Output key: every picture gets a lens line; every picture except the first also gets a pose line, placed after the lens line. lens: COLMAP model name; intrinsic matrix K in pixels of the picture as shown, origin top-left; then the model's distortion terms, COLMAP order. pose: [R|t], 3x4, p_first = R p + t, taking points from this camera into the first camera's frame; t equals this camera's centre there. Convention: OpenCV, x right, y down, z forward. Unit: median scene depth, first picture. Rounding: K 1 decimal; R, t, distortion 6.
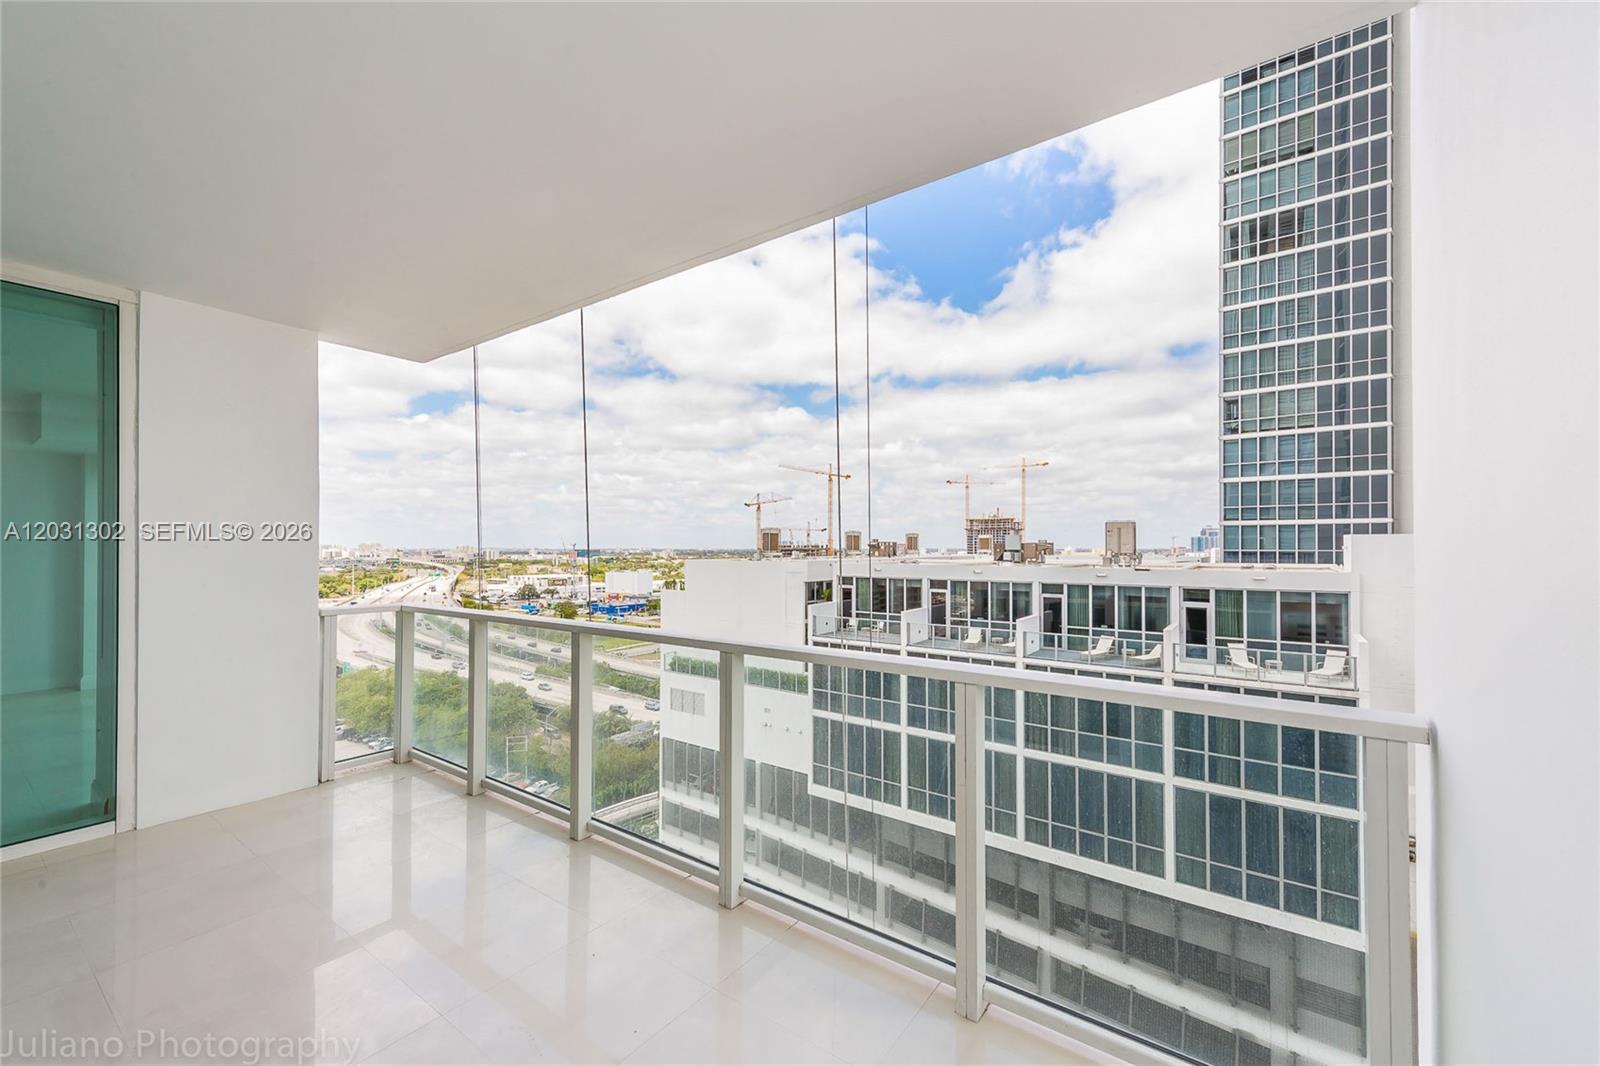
lens RADIAL K [[650.2, 0, 814.7], [0, 650.2, 542.4], [0, 0, 1]] dist [0.014364, -0.004314]
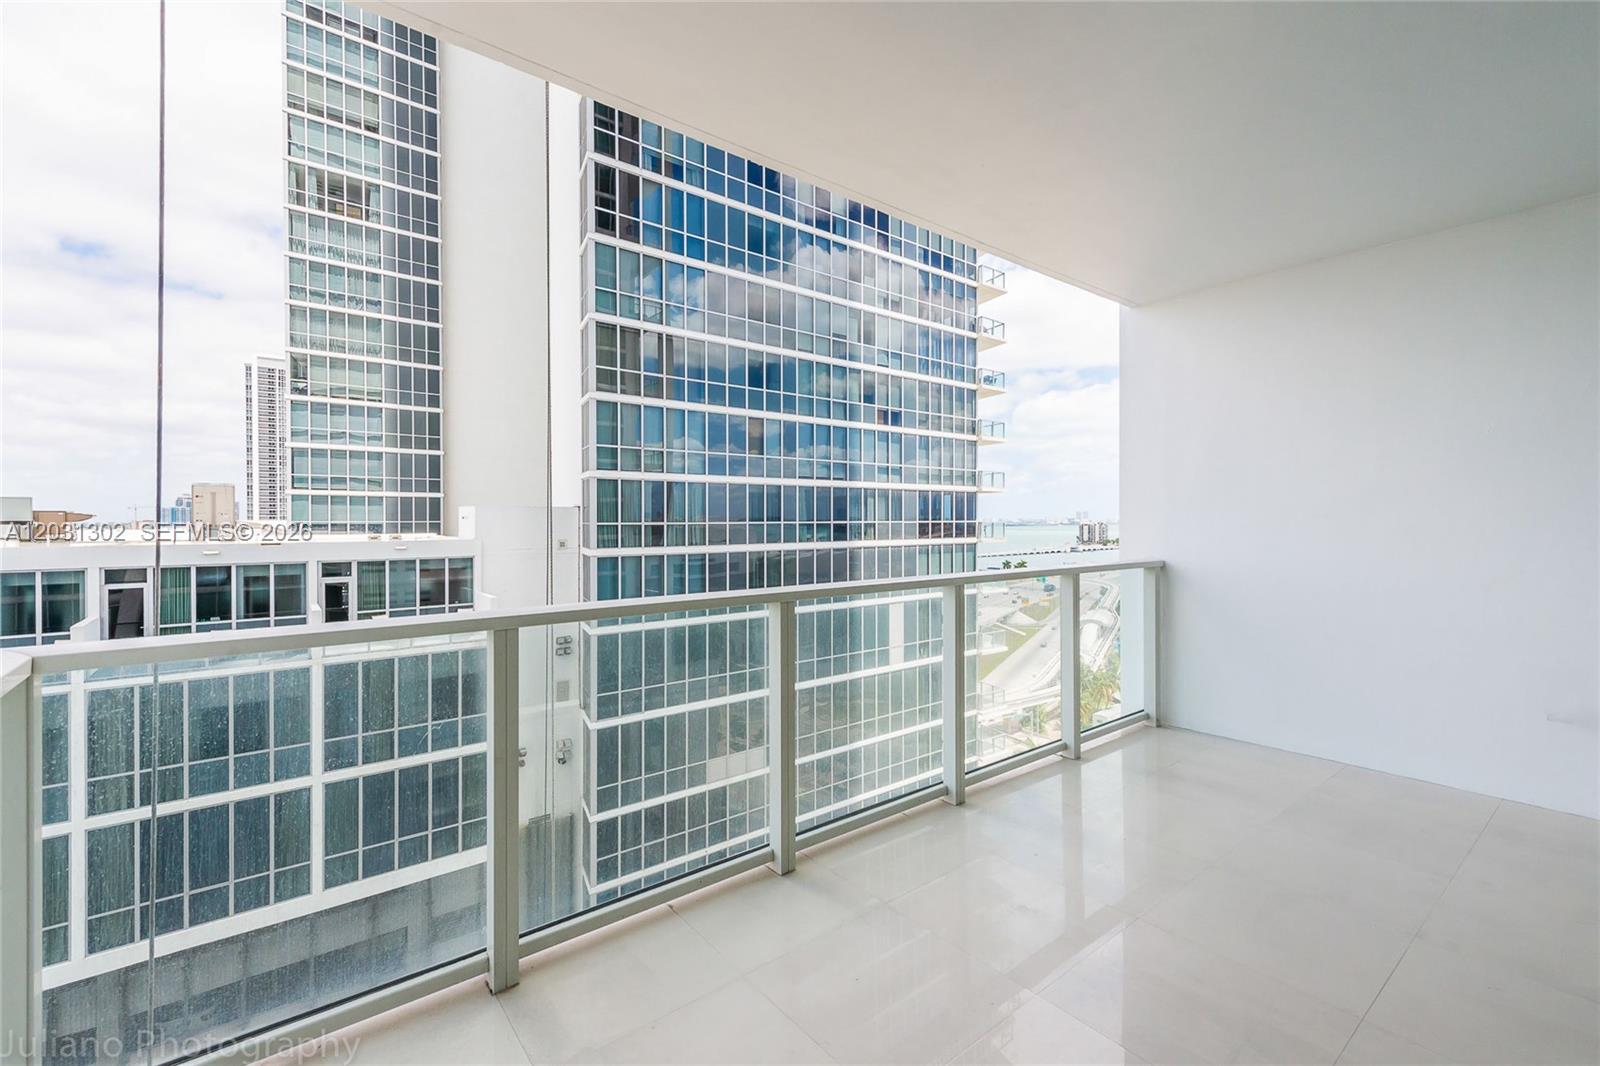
lens RADIAL K [[650.2, 0, 814.1], [0, 650.2, 518.3], [0, 0, 1]] dist [0.014364, -0.004314]
pose [[0.230936, 0.002852, 0.972965, -0.162442], [-0.008863, 0.999960, -0.000828, 0.003916], [-0.972928, -0.008432, 0.230952, 0.137433]]
